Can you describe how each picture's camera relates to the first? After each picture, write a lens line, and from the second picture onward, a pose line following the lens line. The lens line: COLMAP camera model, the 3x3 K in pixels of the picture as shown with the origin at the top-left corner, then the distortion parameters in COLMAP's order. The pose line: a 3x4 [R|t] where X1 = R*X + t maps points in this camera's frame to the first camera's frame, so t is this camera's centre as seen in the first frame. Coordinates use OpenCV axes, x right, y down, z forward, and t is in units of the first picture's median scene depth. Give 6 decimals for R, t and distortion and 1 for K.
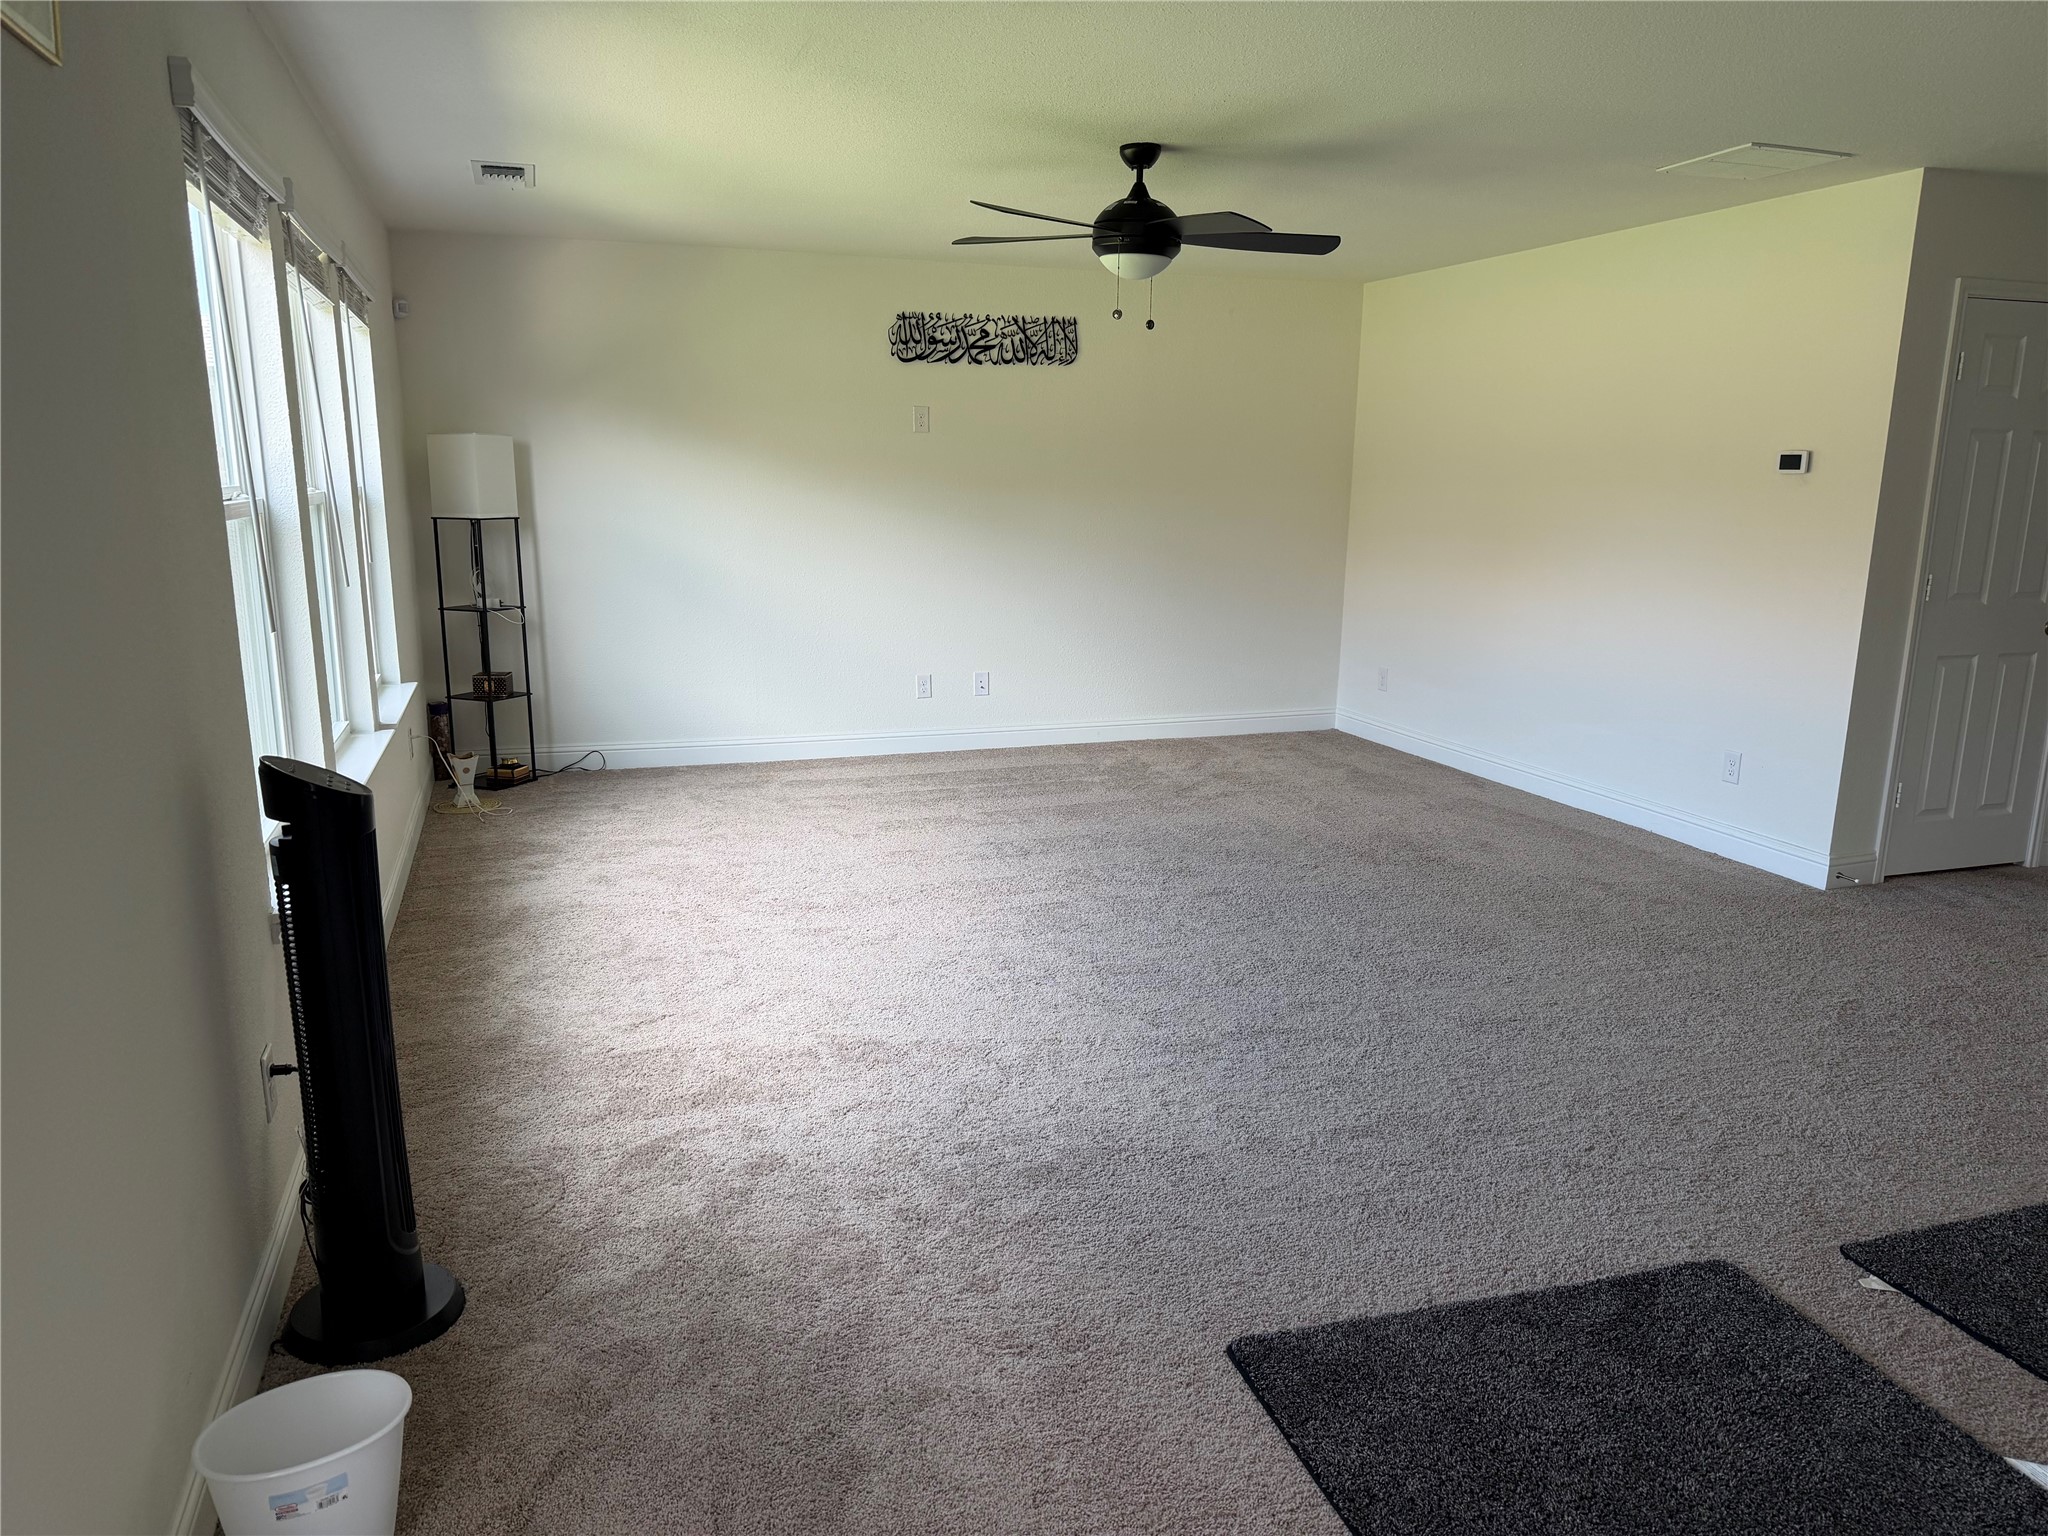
lens RADIAL K [[1393.4, 0, 1024.0], [0, 1393.4, 768.0], [0, 0, 1]] dist [0.108936, -0.144319]
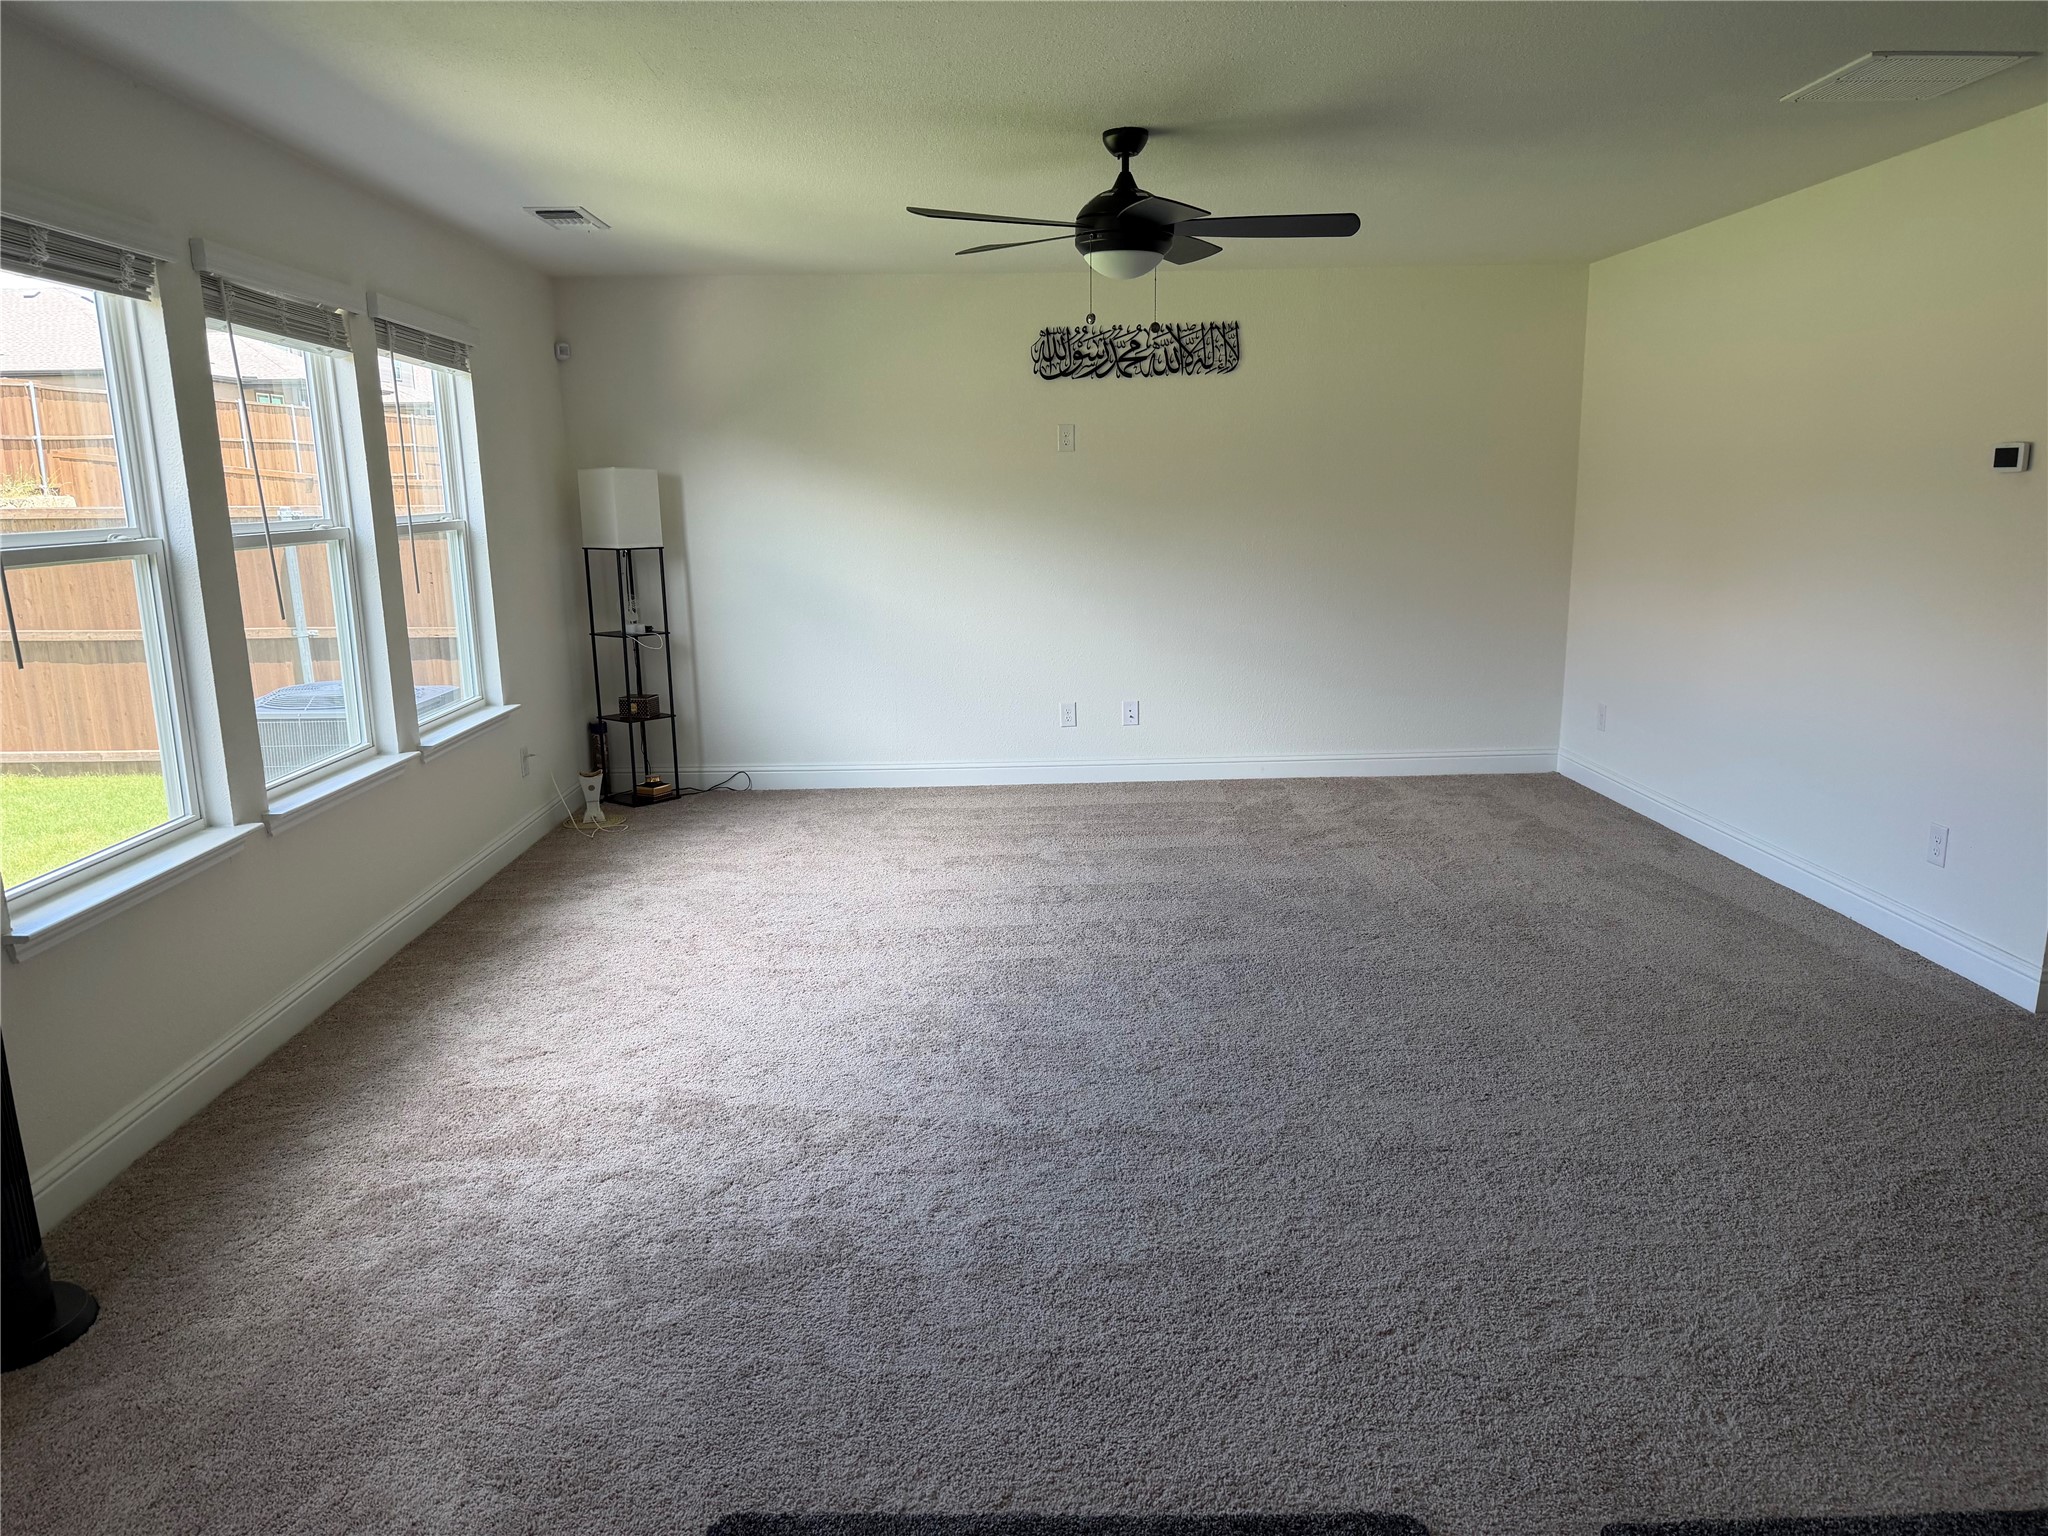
lens RADIAL K [[1393.4, 0, 1024.0], [0, 1393.4, 768.0], [0, 0, 1]] dist [0.108936, -0.144319]
pose [[0.956419, 0.032242, -0.290213, 0.200071], [-0.035369, 0.999359, -0.005535, -0.017260], [0.289848, 0.015558, 0.956946, 0.081849]]
